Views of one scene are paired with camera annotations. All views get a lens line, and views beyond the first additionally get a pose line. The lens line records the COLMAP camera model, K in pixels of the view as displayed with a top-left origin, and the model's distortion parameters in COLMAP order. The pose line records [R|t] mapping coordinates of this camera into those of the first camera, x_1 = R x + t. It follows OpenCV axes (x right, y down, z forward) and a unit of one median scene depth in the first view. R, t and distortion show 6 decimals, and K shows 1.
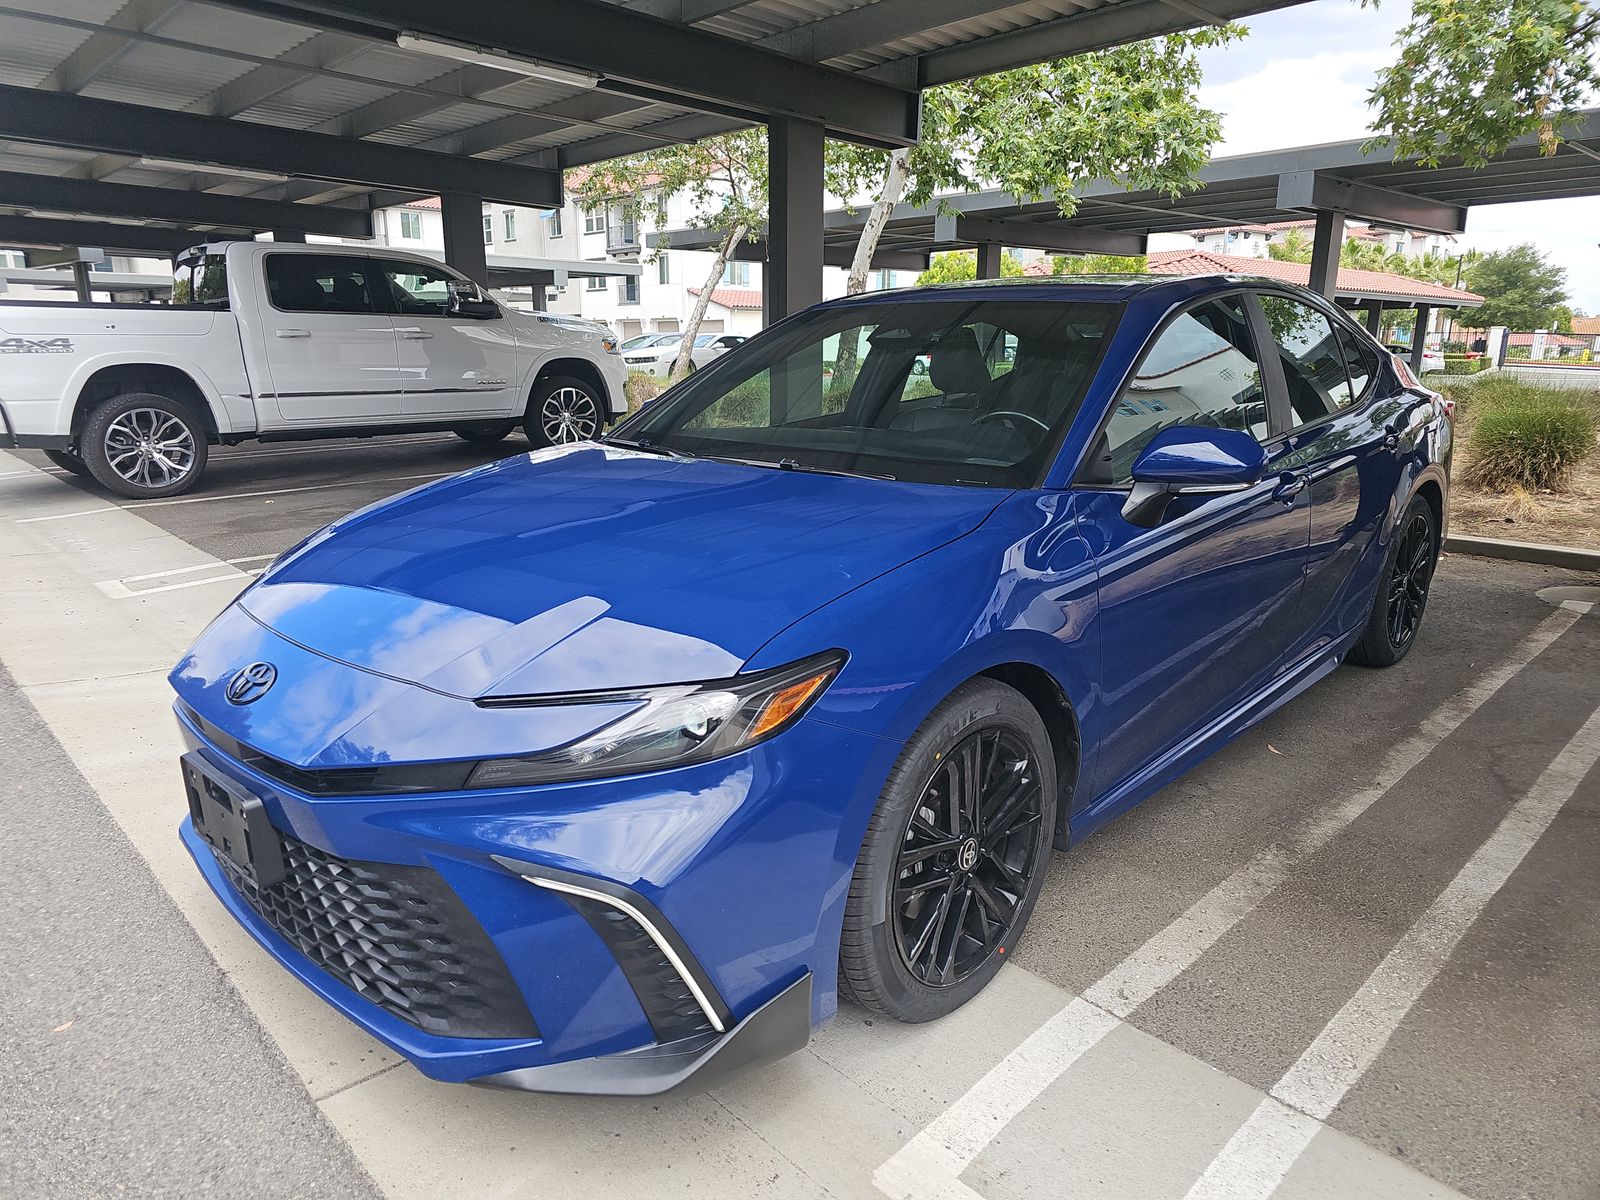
lens RADIAL K [[1058.3, 0, 800.0], [0, 1058.3, 600.0], [0, 0, 1]] dist [0.013982, -0.005641]
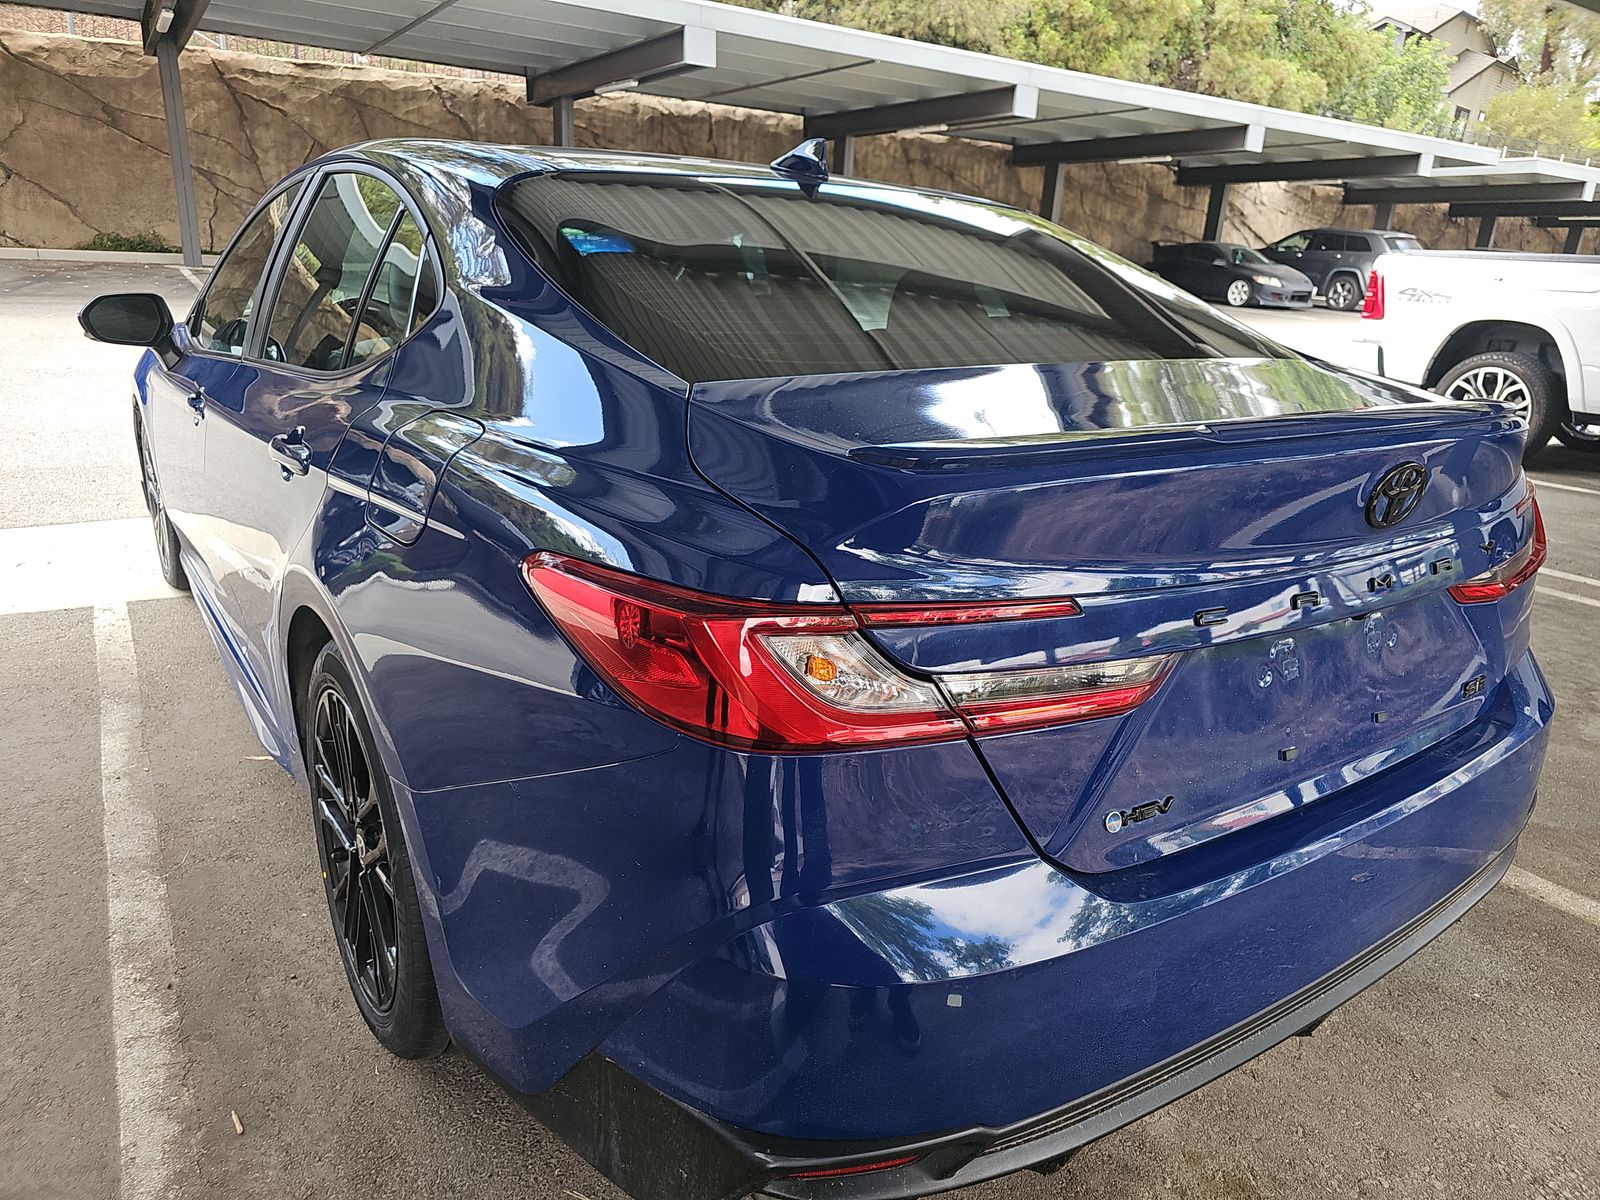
lens RADIAL K [[1063.2, 0, 814.4], [0, 1063.2, 592.1], [0, 0, 1]] dist [0.043663, -0.032065]
pose [[-0.195130, 0.282421, -0.939235, 1.028297], [-0.277733, 0.902534, 0.329086, -0.335629], [0.940632, 0.325071, -0.097674, 1.336934]]
